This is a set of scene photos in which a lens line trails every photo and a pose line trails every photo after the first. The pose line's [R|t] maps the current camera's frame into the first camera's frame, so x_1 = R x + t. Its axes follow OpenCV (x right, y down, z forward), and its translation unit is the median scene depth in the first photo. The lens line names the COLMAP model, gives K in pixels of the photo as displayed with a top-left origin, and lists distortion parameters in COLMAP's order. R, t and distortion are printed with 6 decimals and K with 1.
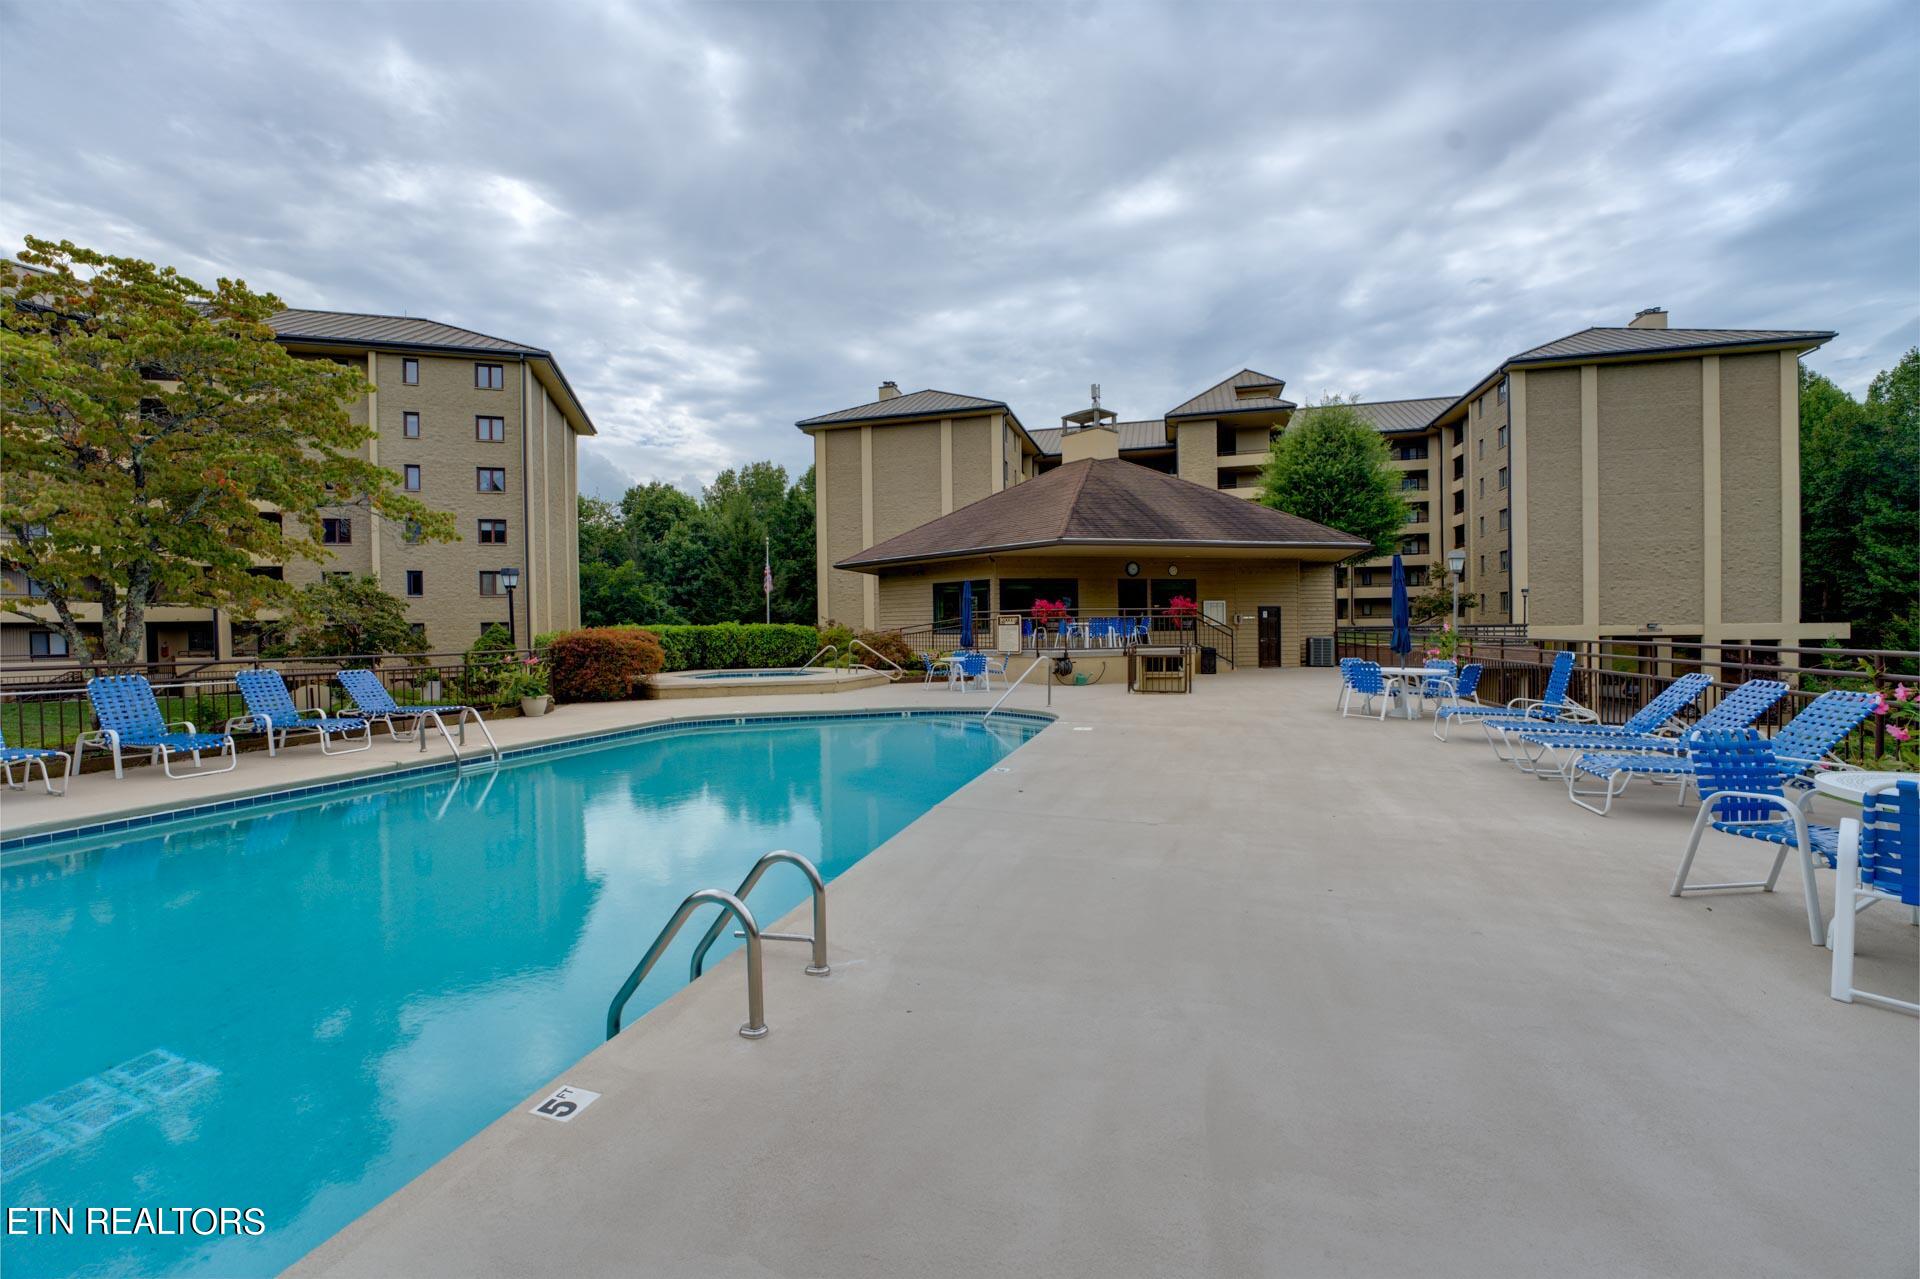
lens RADIAL K [[776.4, 0, 960.0], [0, 776.4, 639.5], [0, 0, 1]] dist [-0.024767, 0.000477]
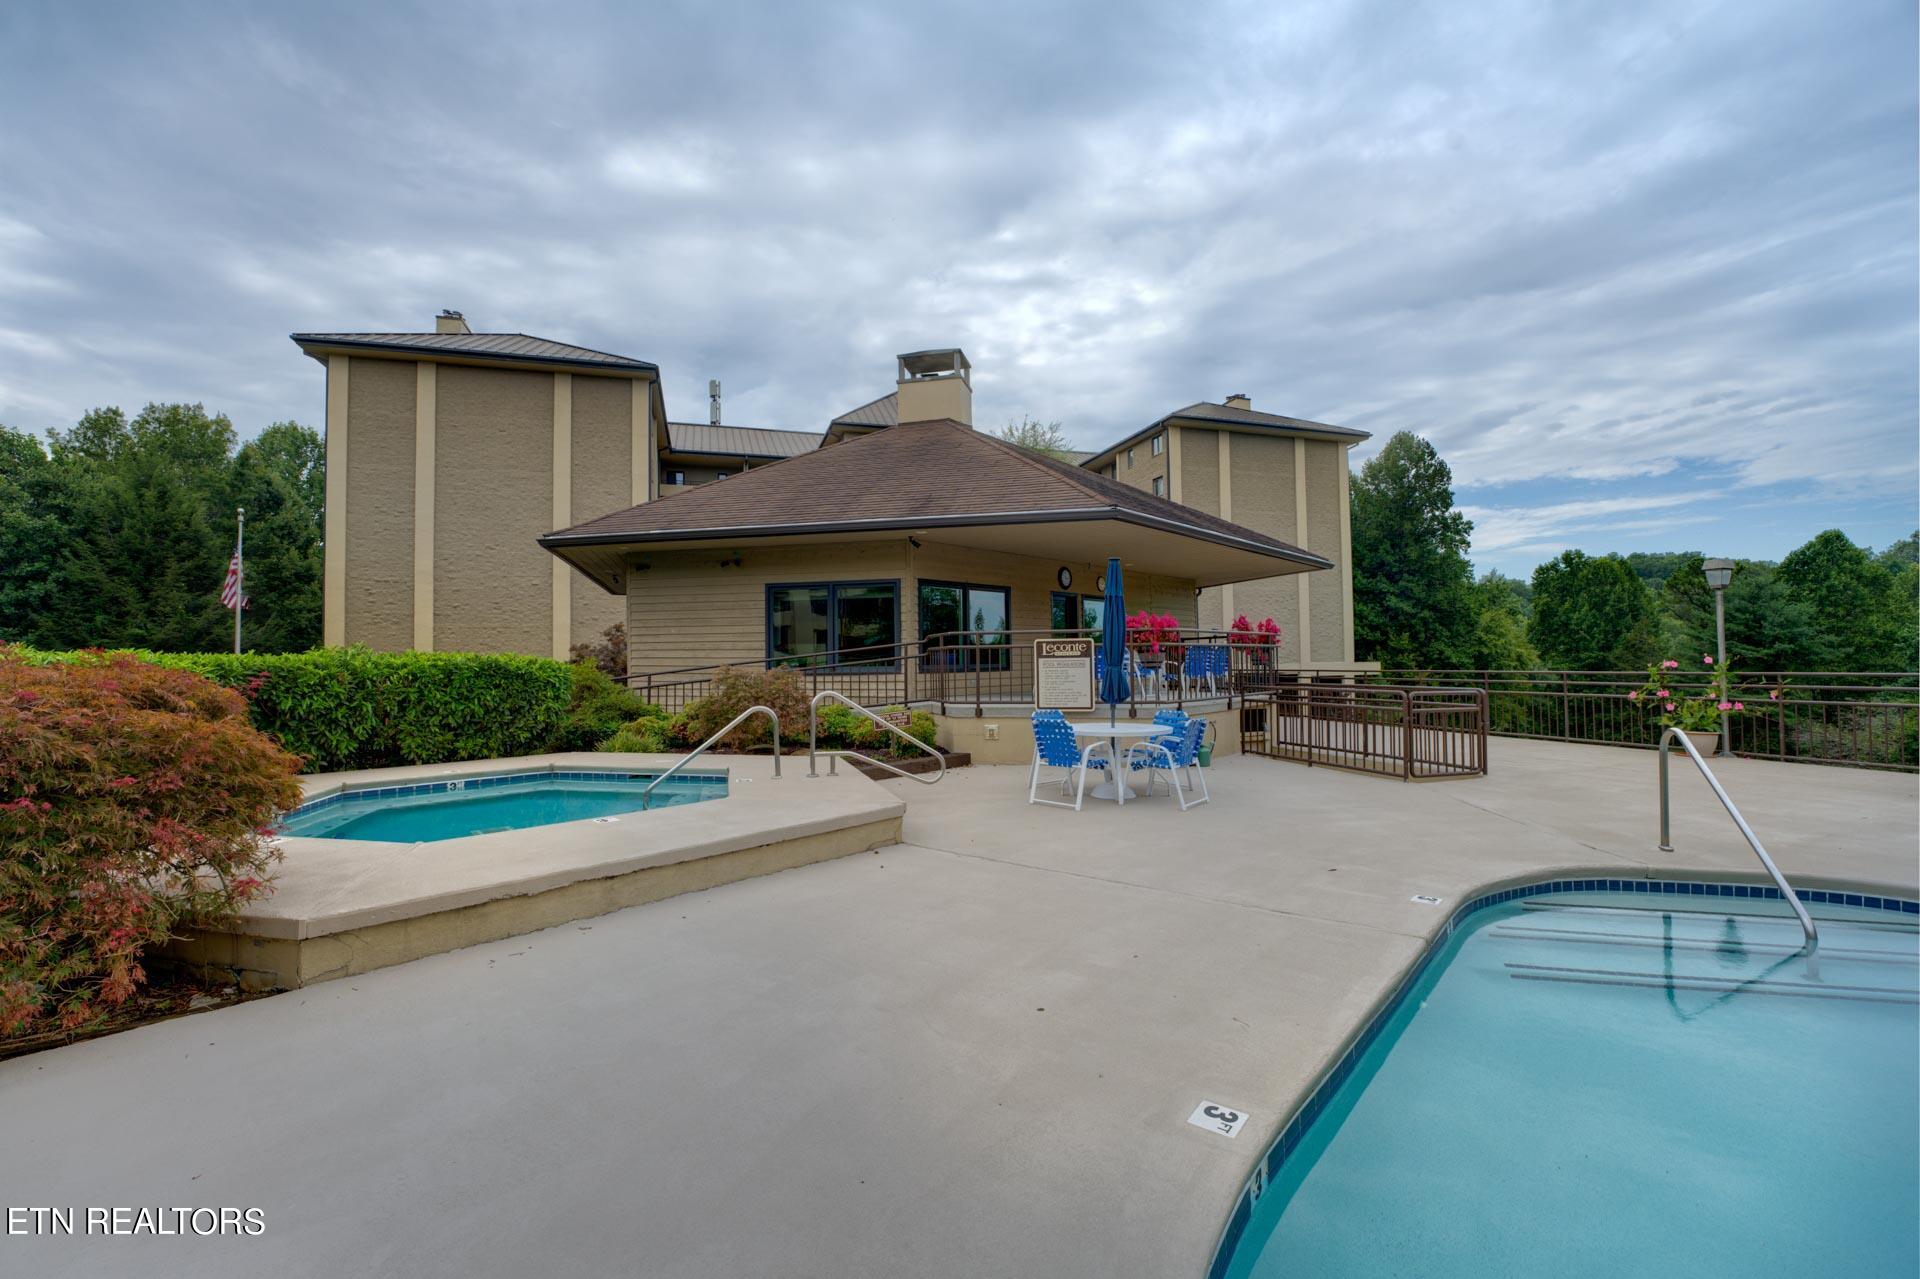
lens RADIAL K [[794.4, 0, 960.0], [0, 794.4, 639.5], [0, 0, 1]] dist [-0.022954, 0.000852]
pose [[0.838502, 0.018727, 0.544576, -0.095473], [0.008869, 0.998808, -0.048003, -0.001779], [-0.544826, 0.045080, 0.837337, 0.192755]]
